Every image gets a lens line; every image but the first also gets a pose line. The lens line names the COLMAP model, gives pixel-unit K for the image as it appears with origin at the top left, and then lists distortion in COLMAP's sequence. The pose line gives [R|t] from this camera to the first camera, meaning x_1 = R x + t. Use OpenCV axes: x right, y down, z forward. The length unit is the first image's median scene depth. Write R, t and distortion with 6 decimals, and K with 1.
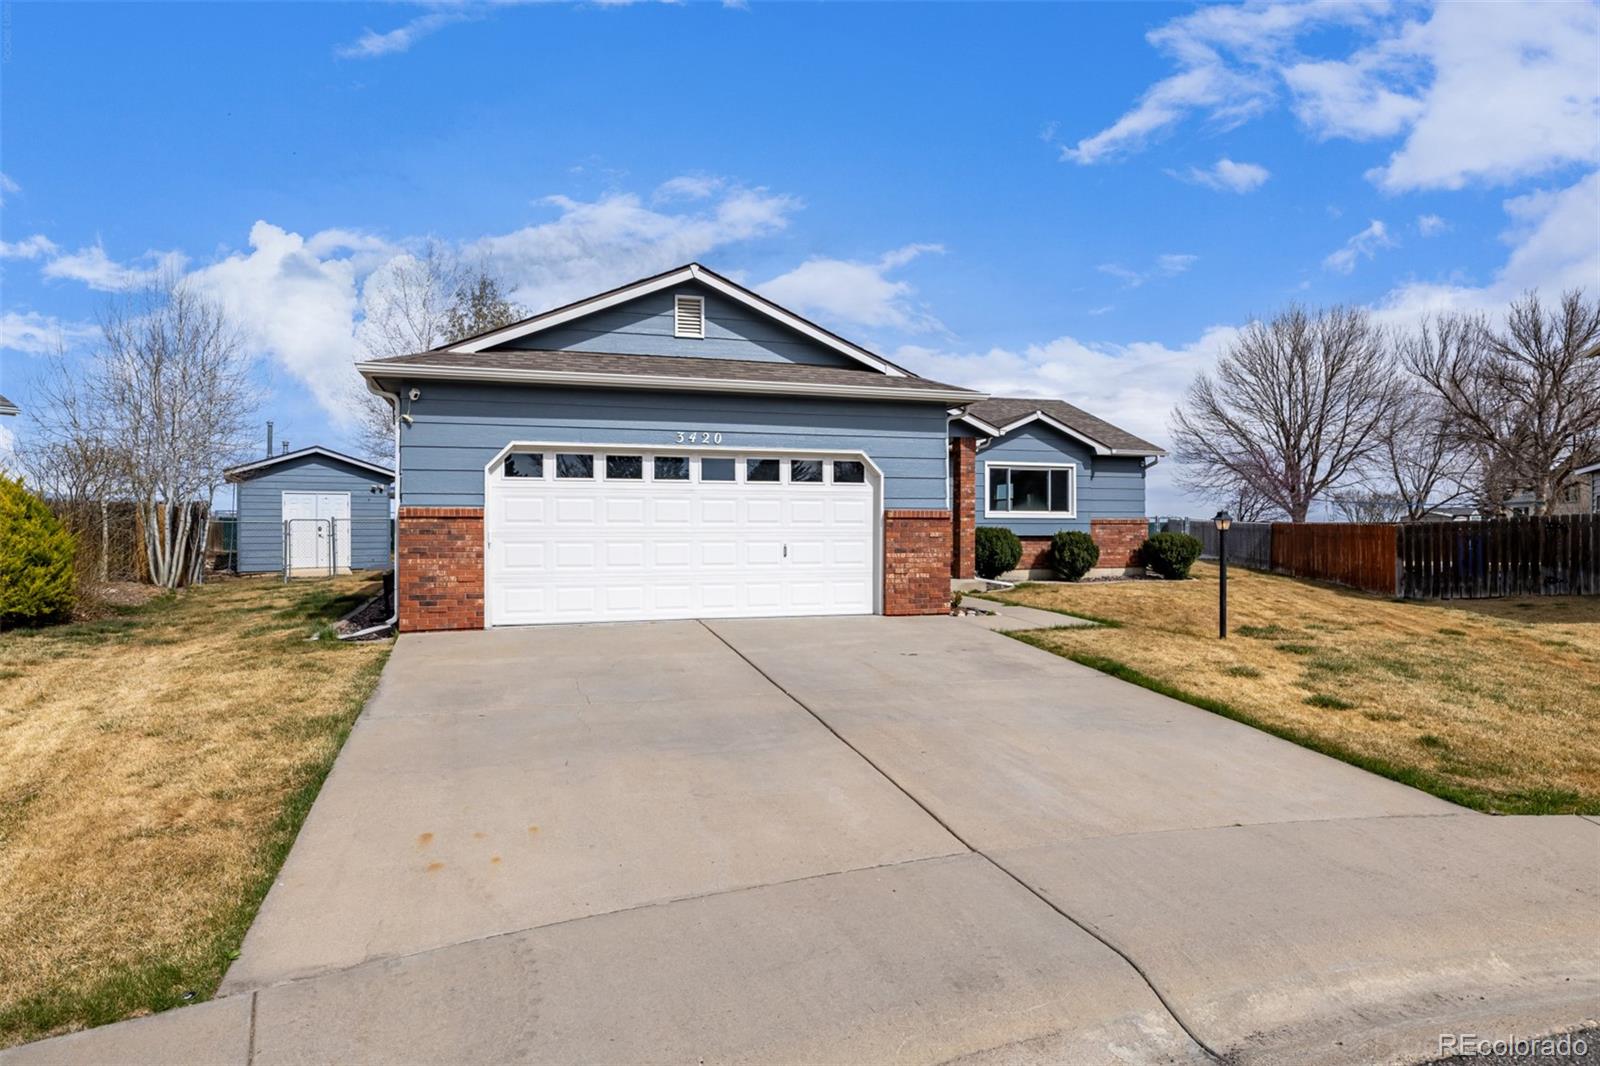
lens RADIAL K [[917.8, 0, 800.0], [0, 917.8, 533.0], [0, 0, 1]] dist [0.003031, 0.000319]
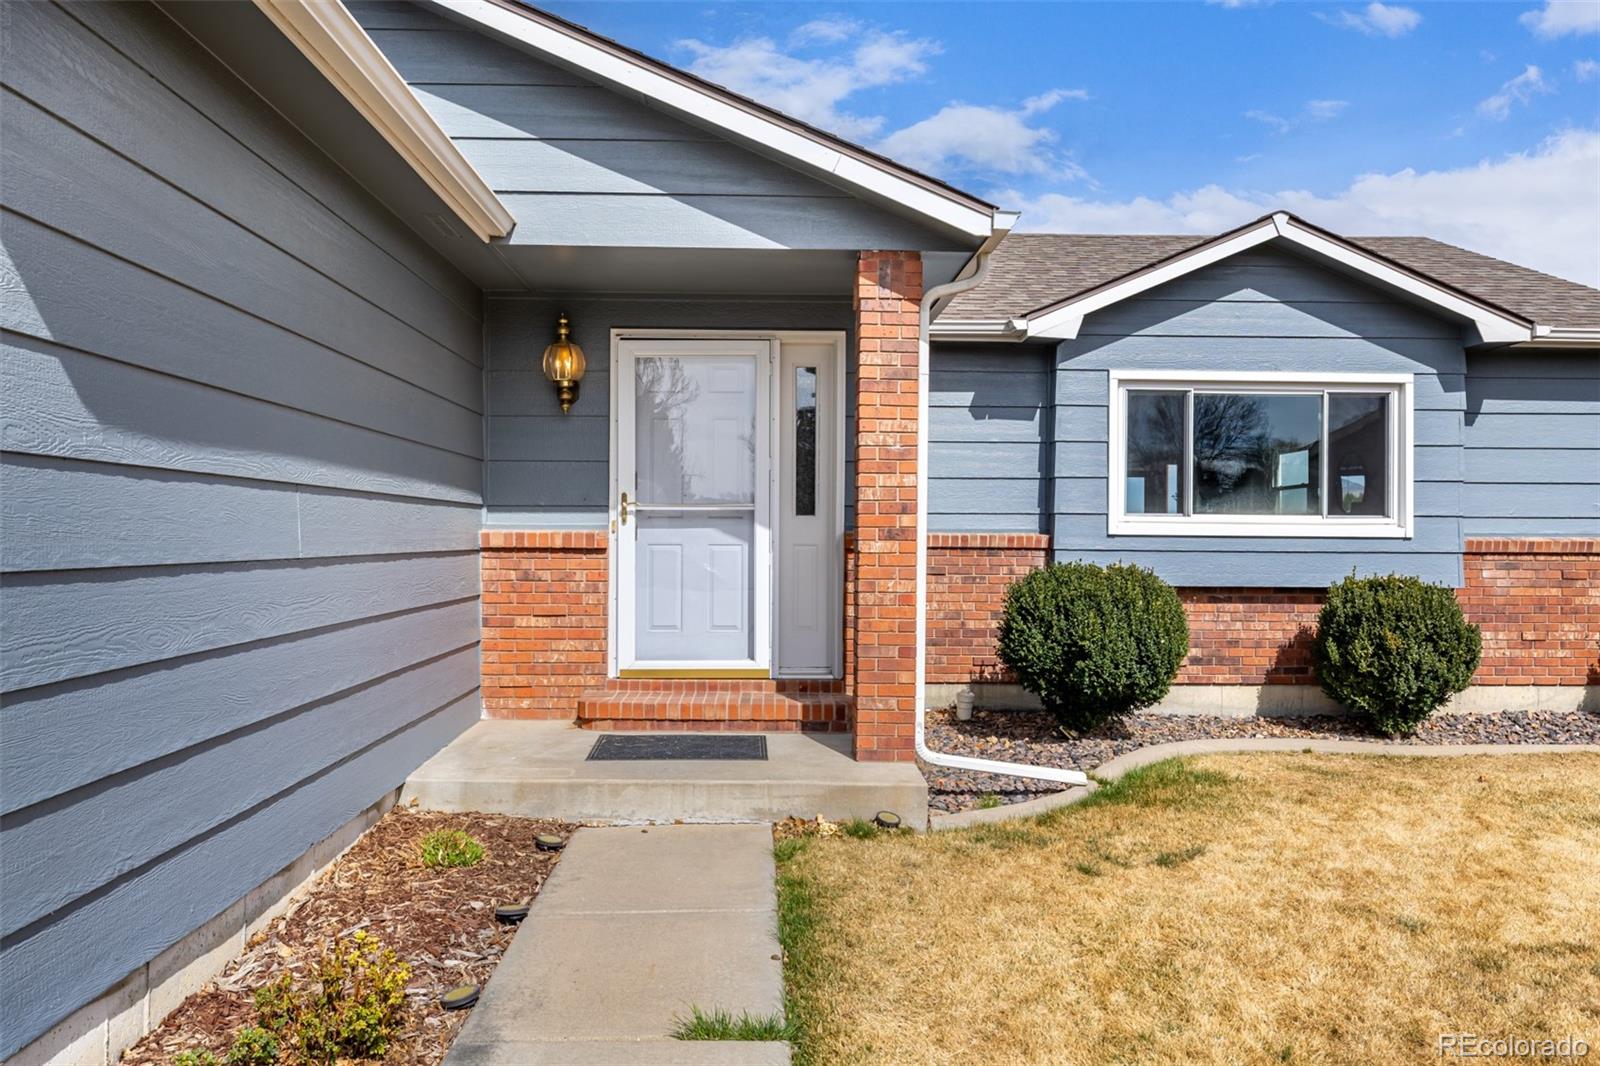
lens RADIAL K [[1215.5, 0, 800.0], [0, 1215.5, 533.0], [0, 0, 1]] dist [0.001229, -0.000866]
pose [[0.961206, 0.006019, -0.275767, 0.336137], [-0.007627, 0.999960, -0.004758, -0.021967], [0.275727, 0.006677, 0.961213, 0.828575]]
